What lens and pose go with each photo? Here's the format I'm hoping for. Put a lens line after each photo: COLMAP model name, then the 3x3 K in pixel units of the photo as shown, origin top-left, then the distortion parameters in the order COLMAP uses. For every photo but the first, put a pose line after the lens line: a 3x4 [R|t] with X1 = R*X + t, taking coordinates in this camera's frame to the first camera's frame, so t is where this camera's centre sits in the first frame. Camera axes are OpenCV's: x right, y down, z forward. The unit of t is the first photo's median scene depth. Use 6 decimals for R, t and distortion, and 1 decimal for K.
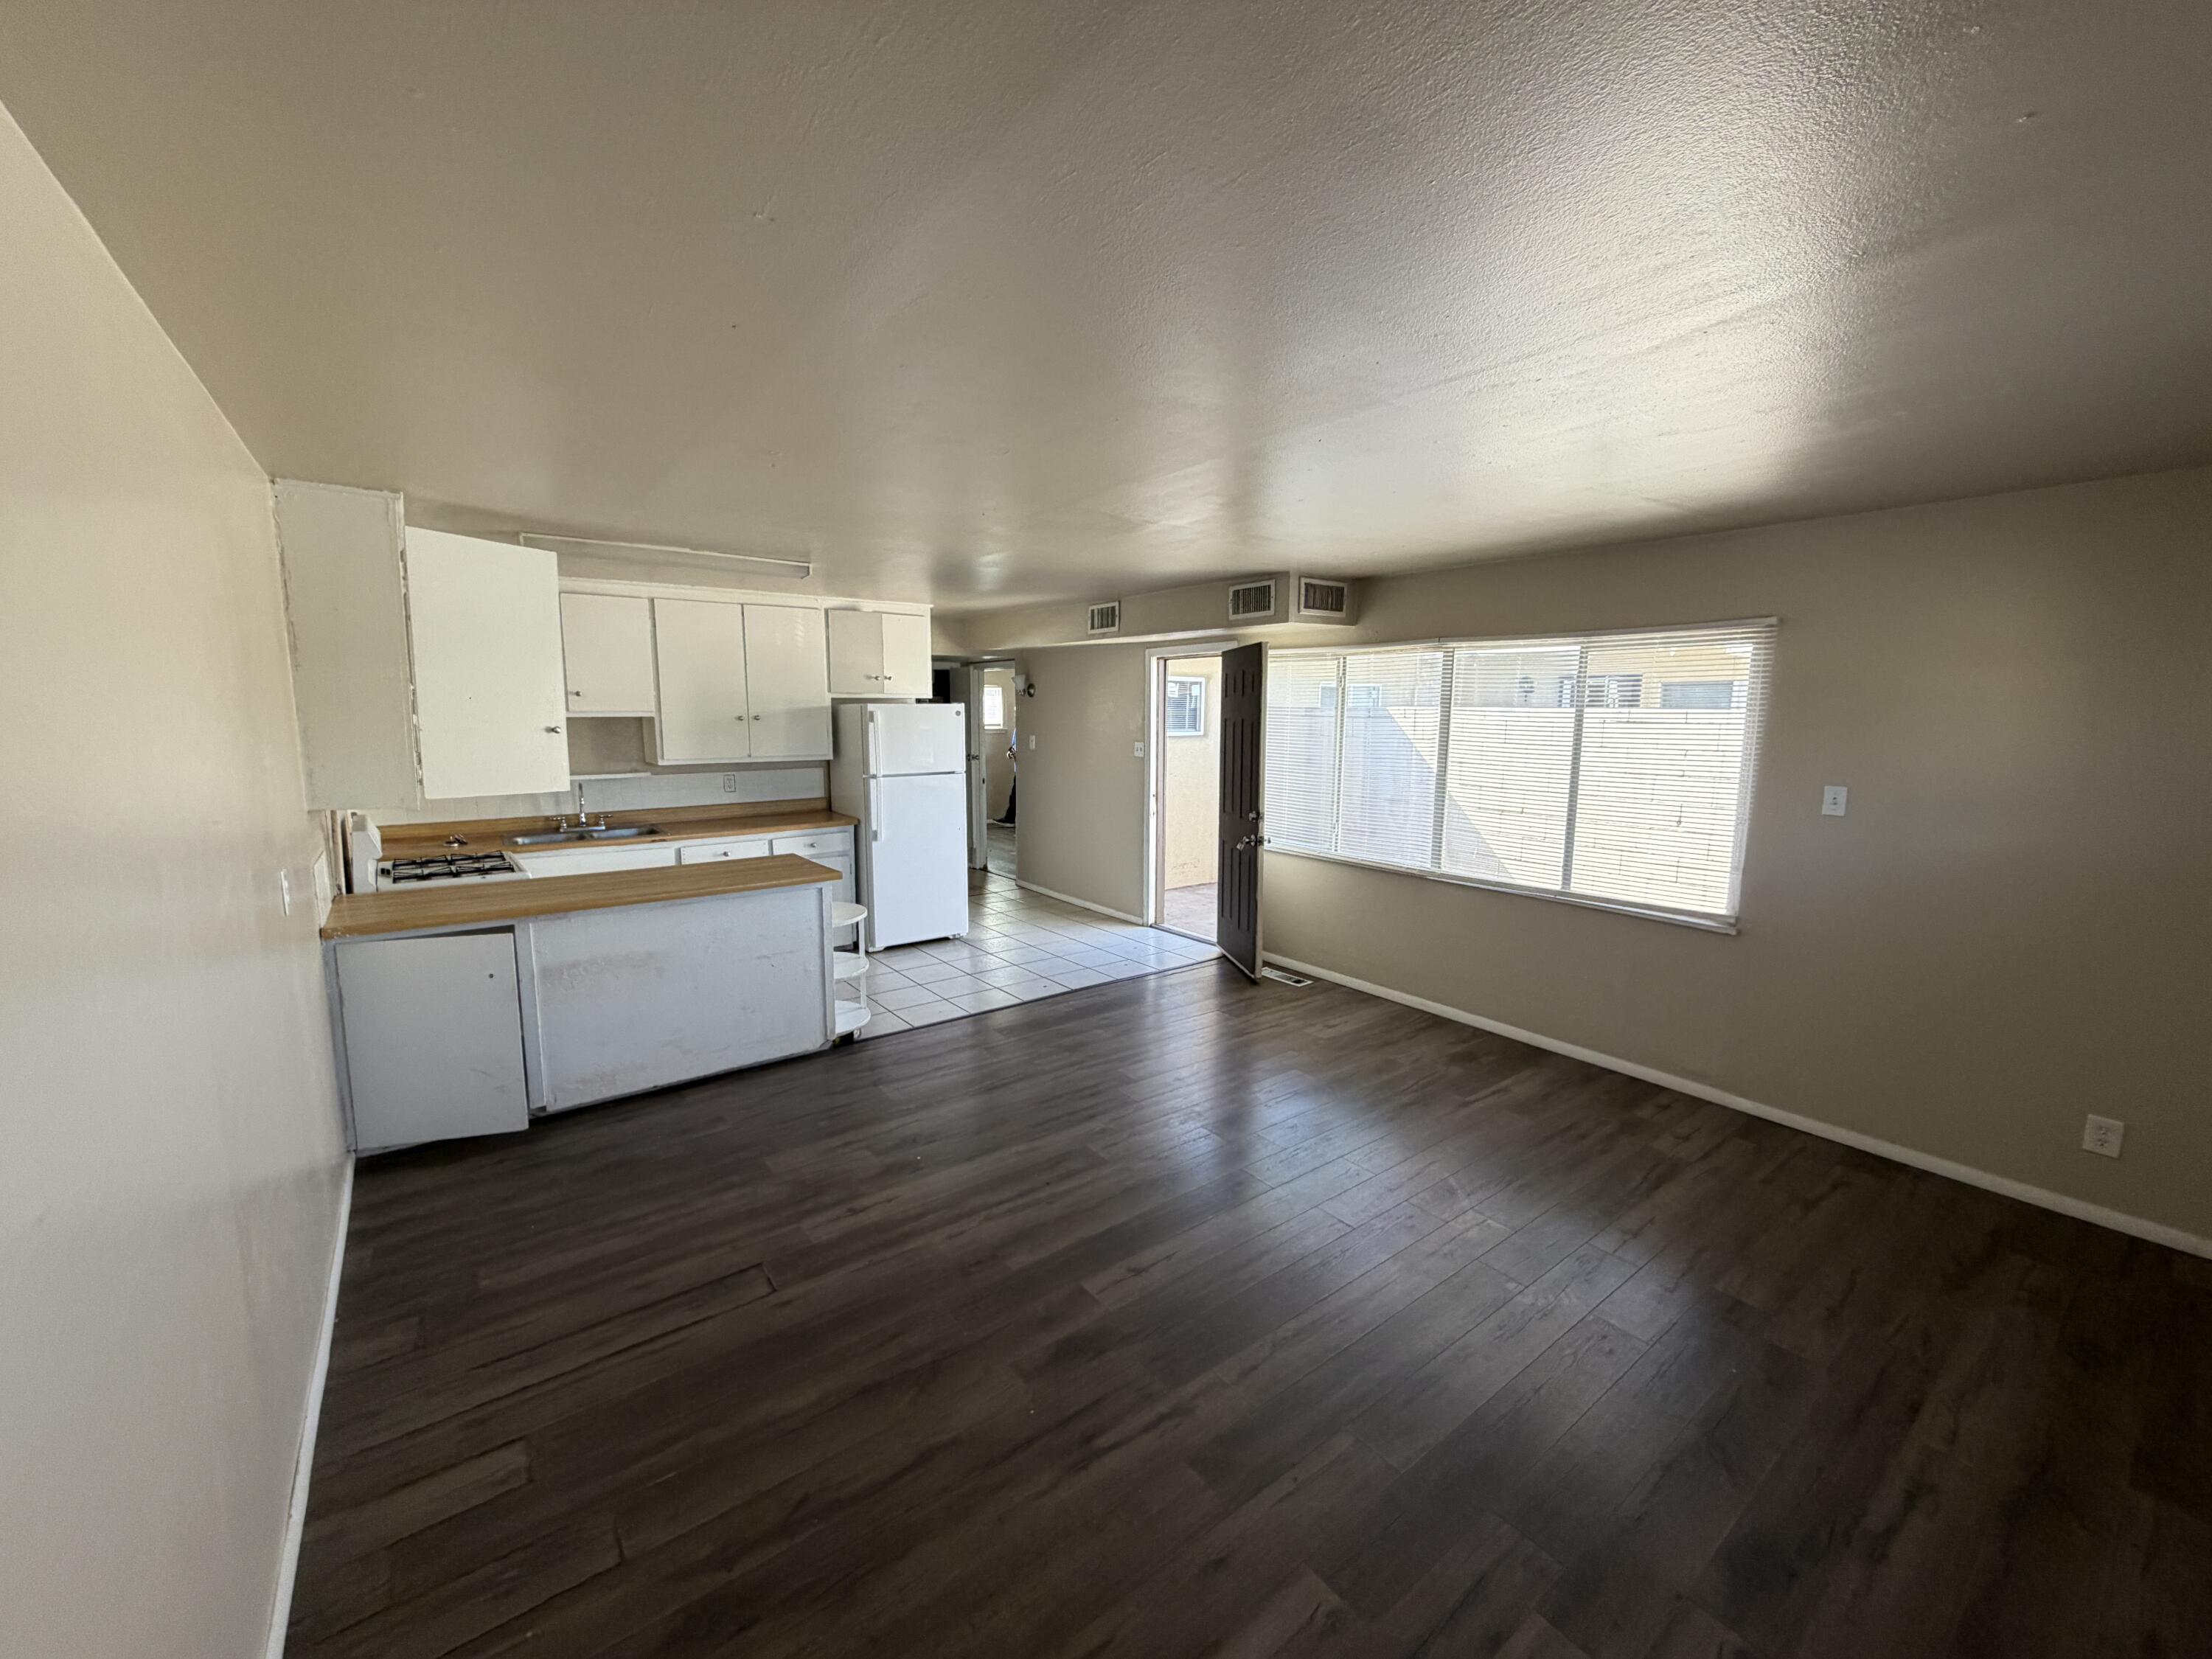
lens RADIAL K [[883.2, 0, 1105.5], [0, 883.2, 821.0], [0, 0, 1]] dist [-0.002467, 0.000635]
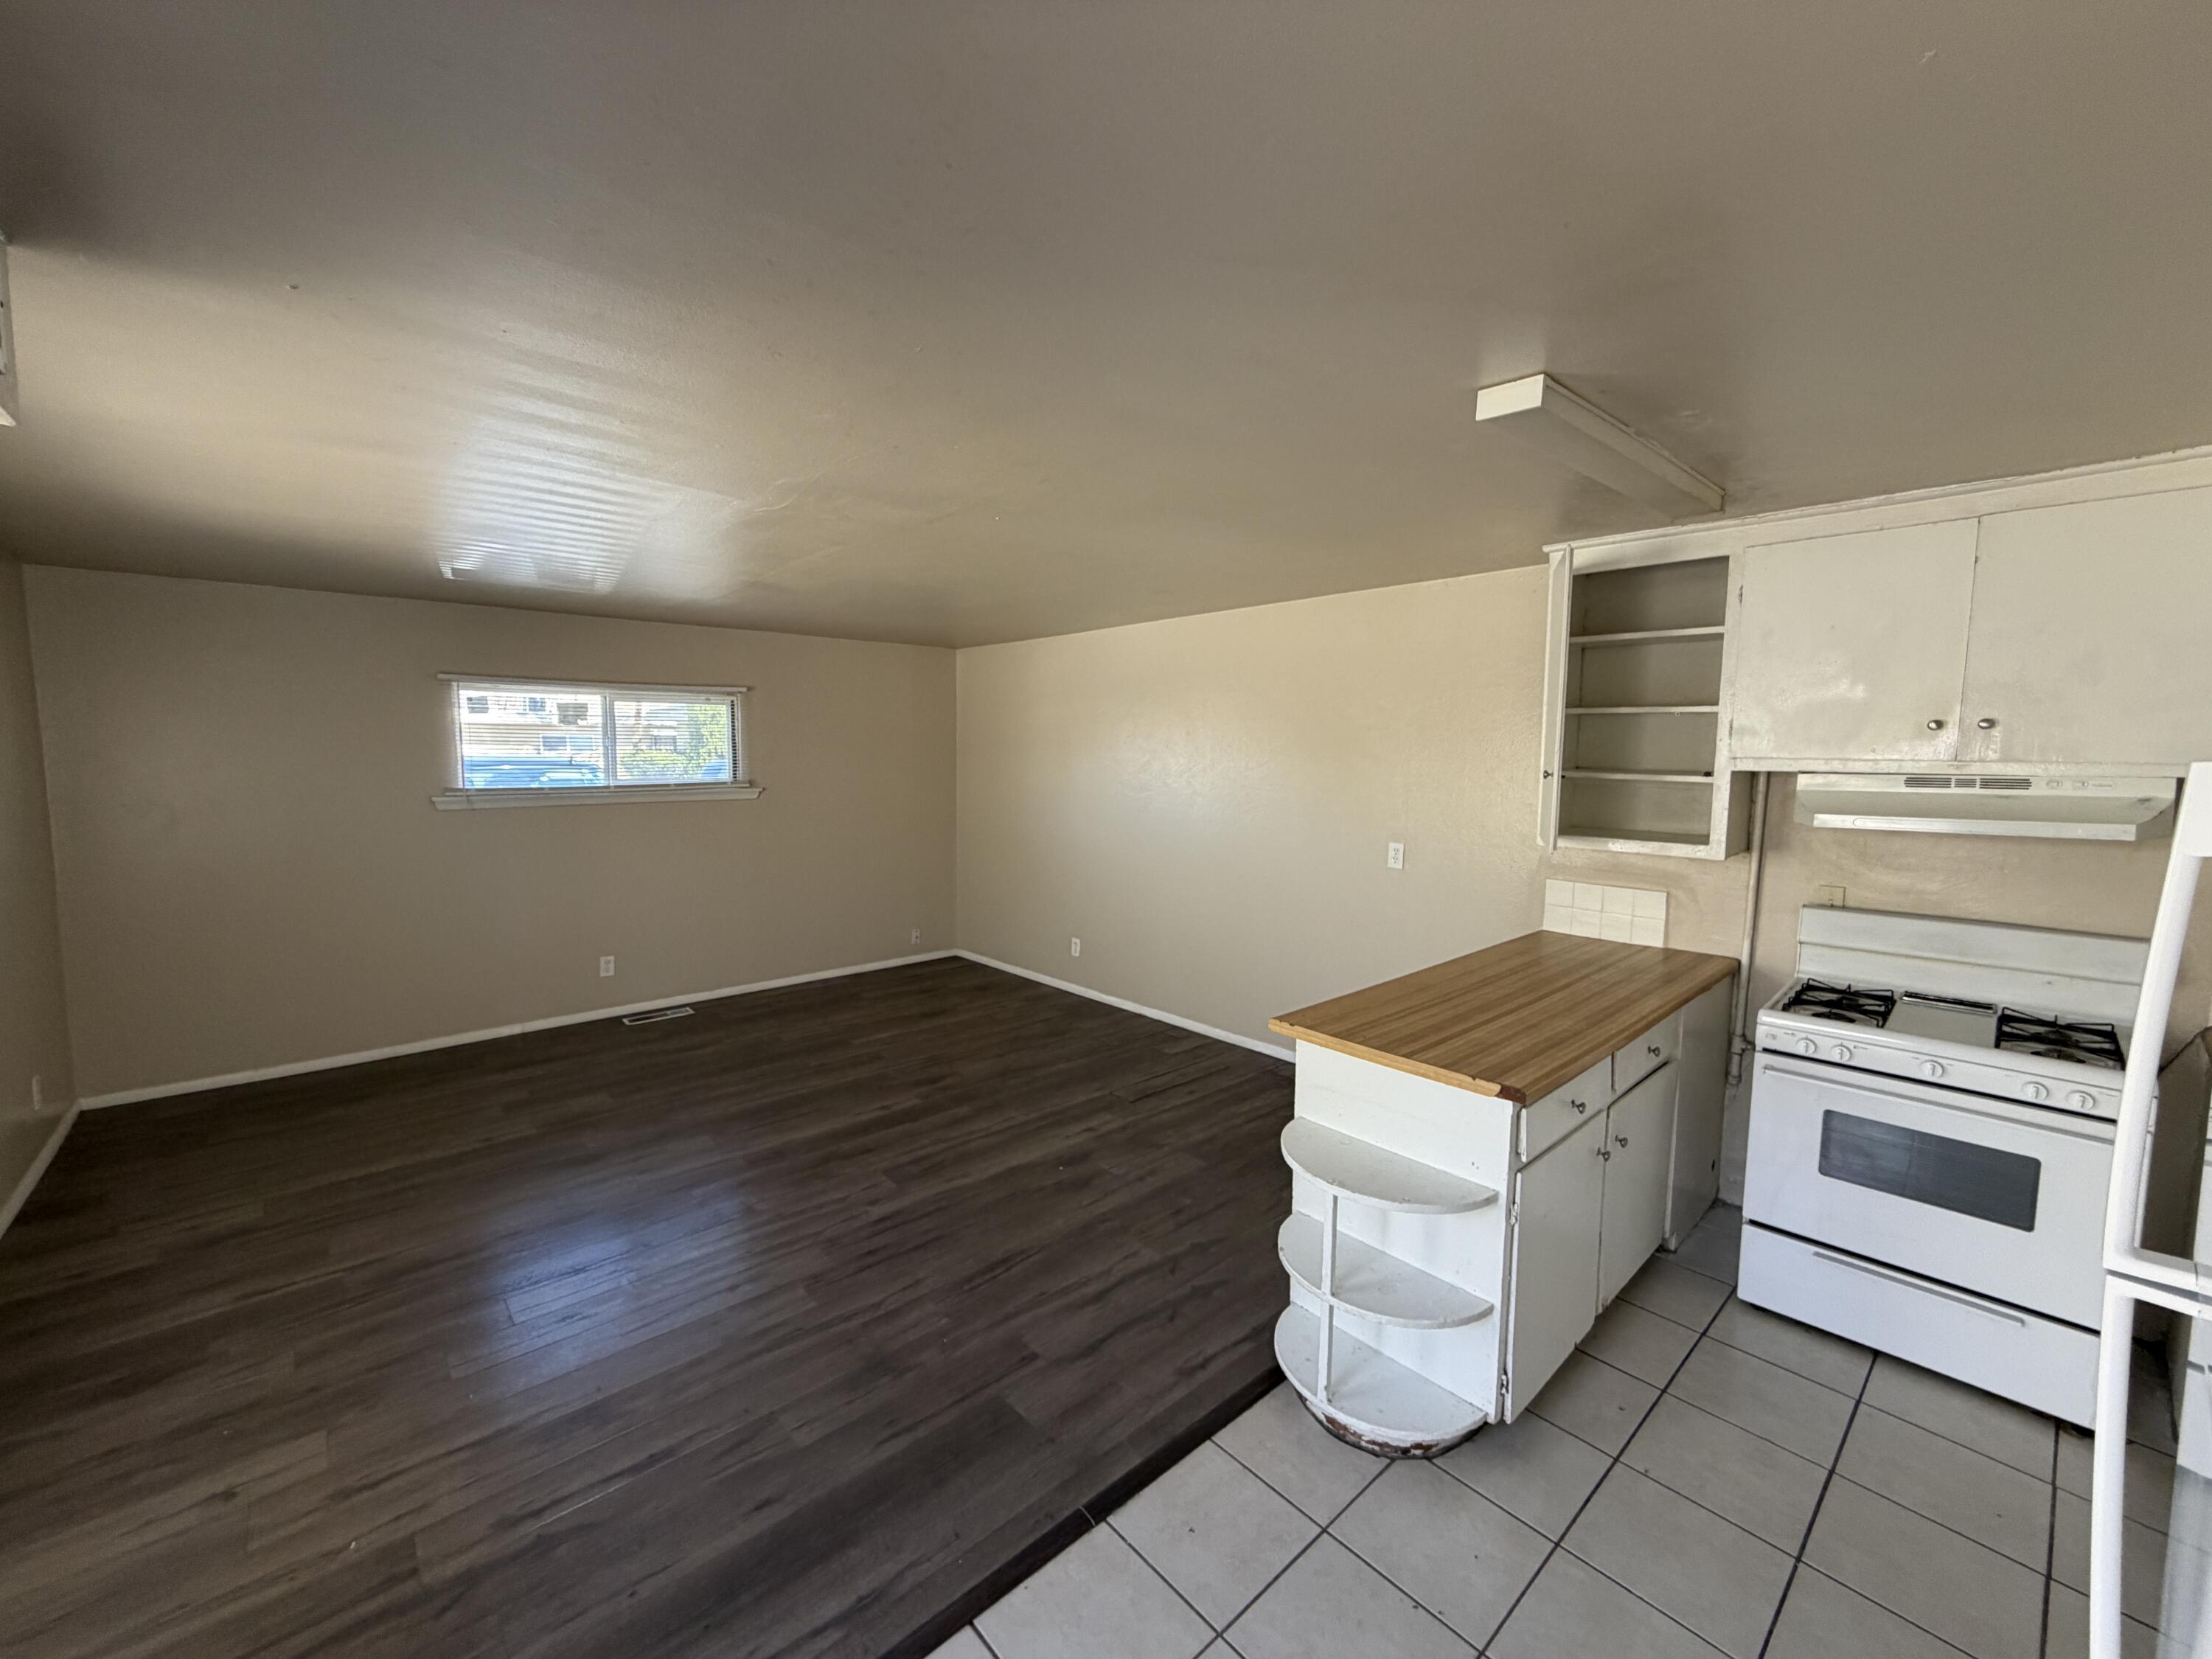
lens RADIAL K [[883.2, 0, 1097.9], [0, 883.2, 828.3], [0, 0, 1]] dist [-0.002467, 0.000635]
pose [[-0.997057, -0.003344, -0.076586, -0.133657], [-0.019881, 0.976146, 0.216201, -0.188288], [0.074036, 0.217088, -0.973340, 1.505293]]
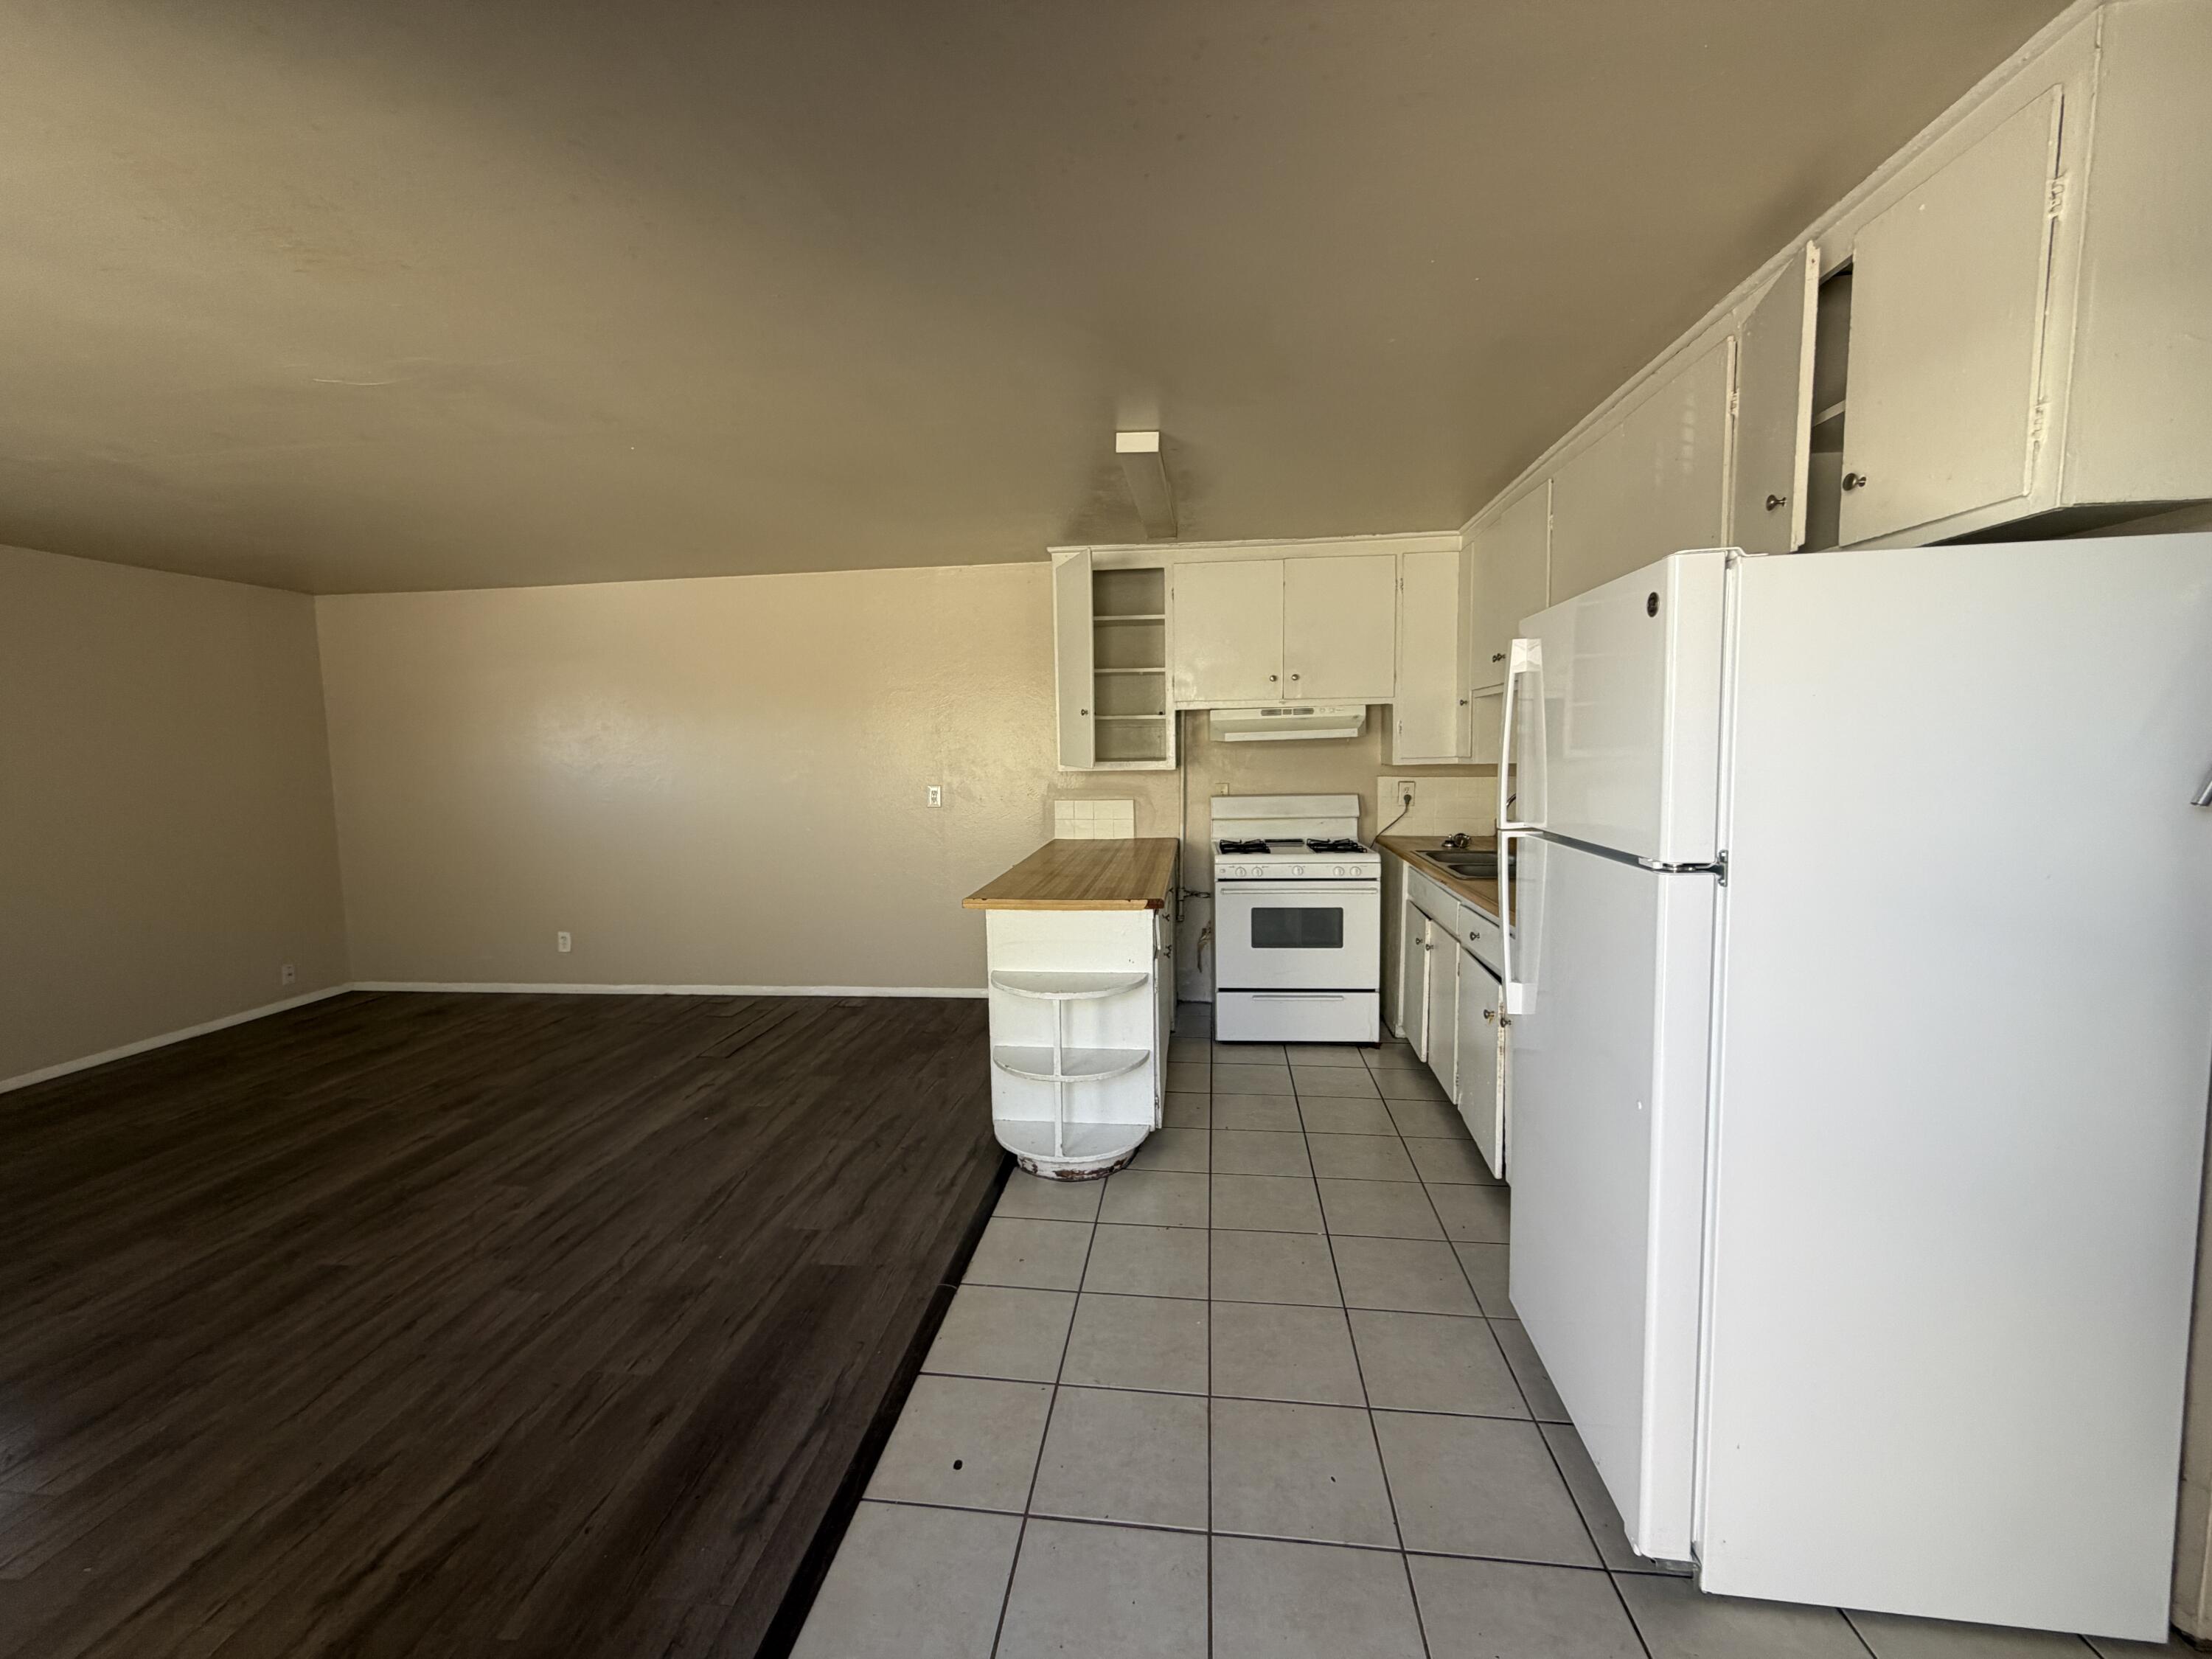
lens RADIAL K [[883.2, 0, 1103.5], [0, 883.2, 828.9], [0, 0, 1]] dist [-0.002467, 0.000635]
pose [[-0.696149, 0.079409, -0.713492, 0.139629], [-0.074413, 0.980528, 0.181733, -0.139350], [0.714031, 0.179606, -0.676685, 1.536777]]
